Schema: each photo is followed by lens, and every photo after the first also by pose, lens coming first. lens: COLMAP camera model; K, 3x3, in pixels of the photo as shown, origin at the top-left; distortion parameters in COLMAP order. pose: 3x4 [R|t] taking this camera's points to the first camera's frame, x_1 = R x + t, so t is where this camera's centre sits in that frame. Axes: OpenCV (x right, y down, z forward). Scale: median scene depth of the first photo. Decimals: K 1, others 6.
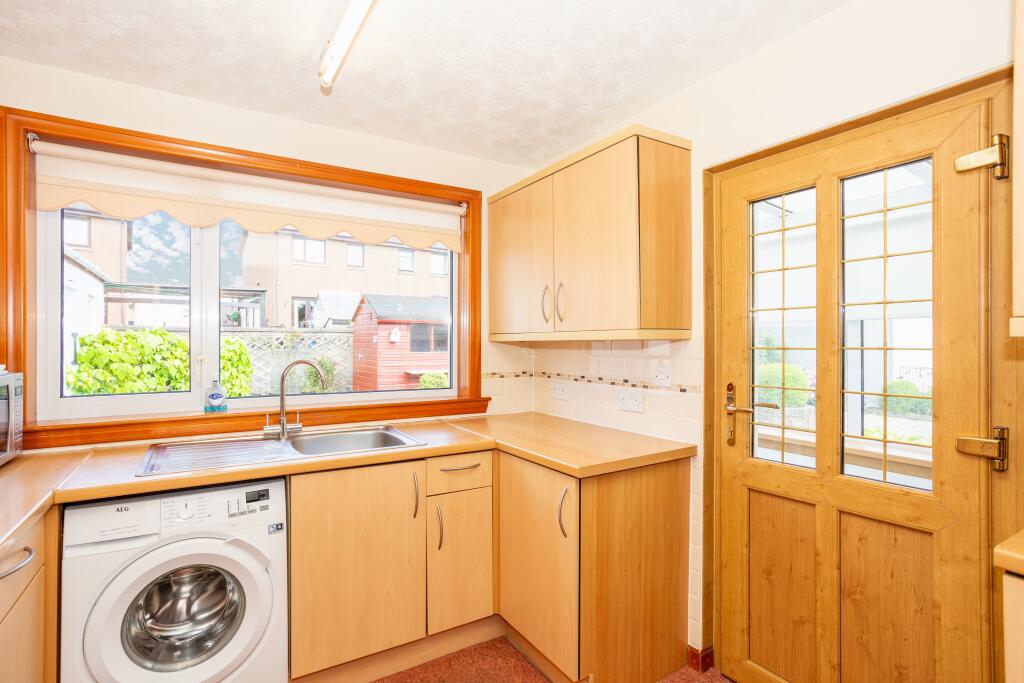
lens RADIAL K [[499.9, 0, 510.1], [0, 499.9, 347.4], [0, 0, 1]] dist [-0.011671, 0.003096]
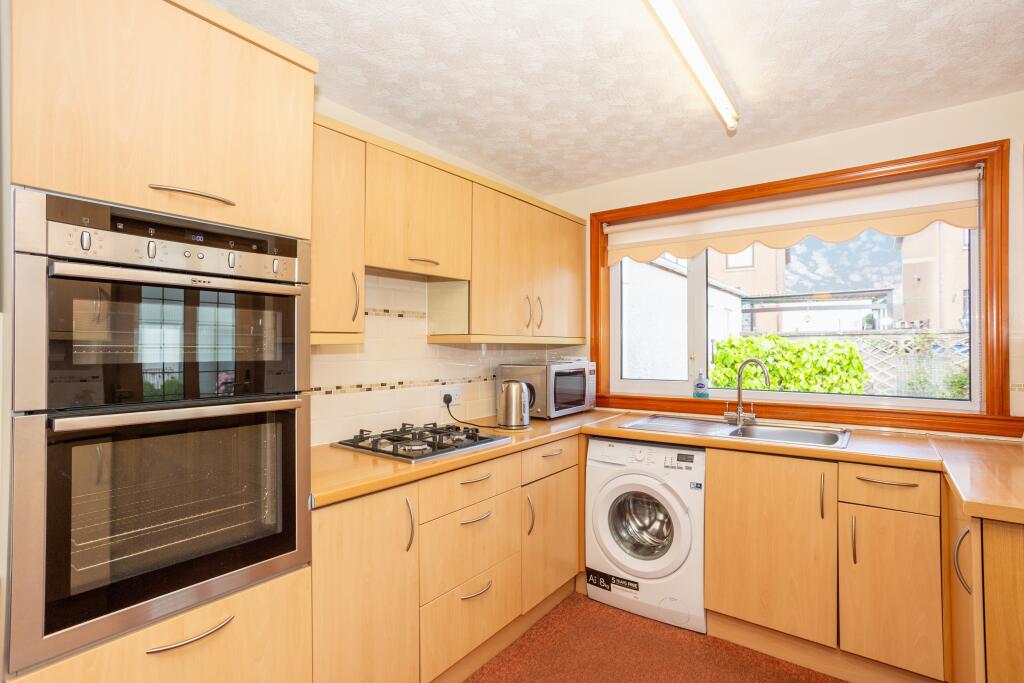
lens RADIAL K [[499.9, 0, 502.2], [0, 499.9, 341.6], [0, 0, 1]] dist [-0.011671, 0.003096]
pose [[0.364695, -0.014550, -0.931013, 0.337989], [-0.005436, 0.999828, -0.017755, 0.006952], [0.931111, 0.011536, 0.364553, 0.029580]]
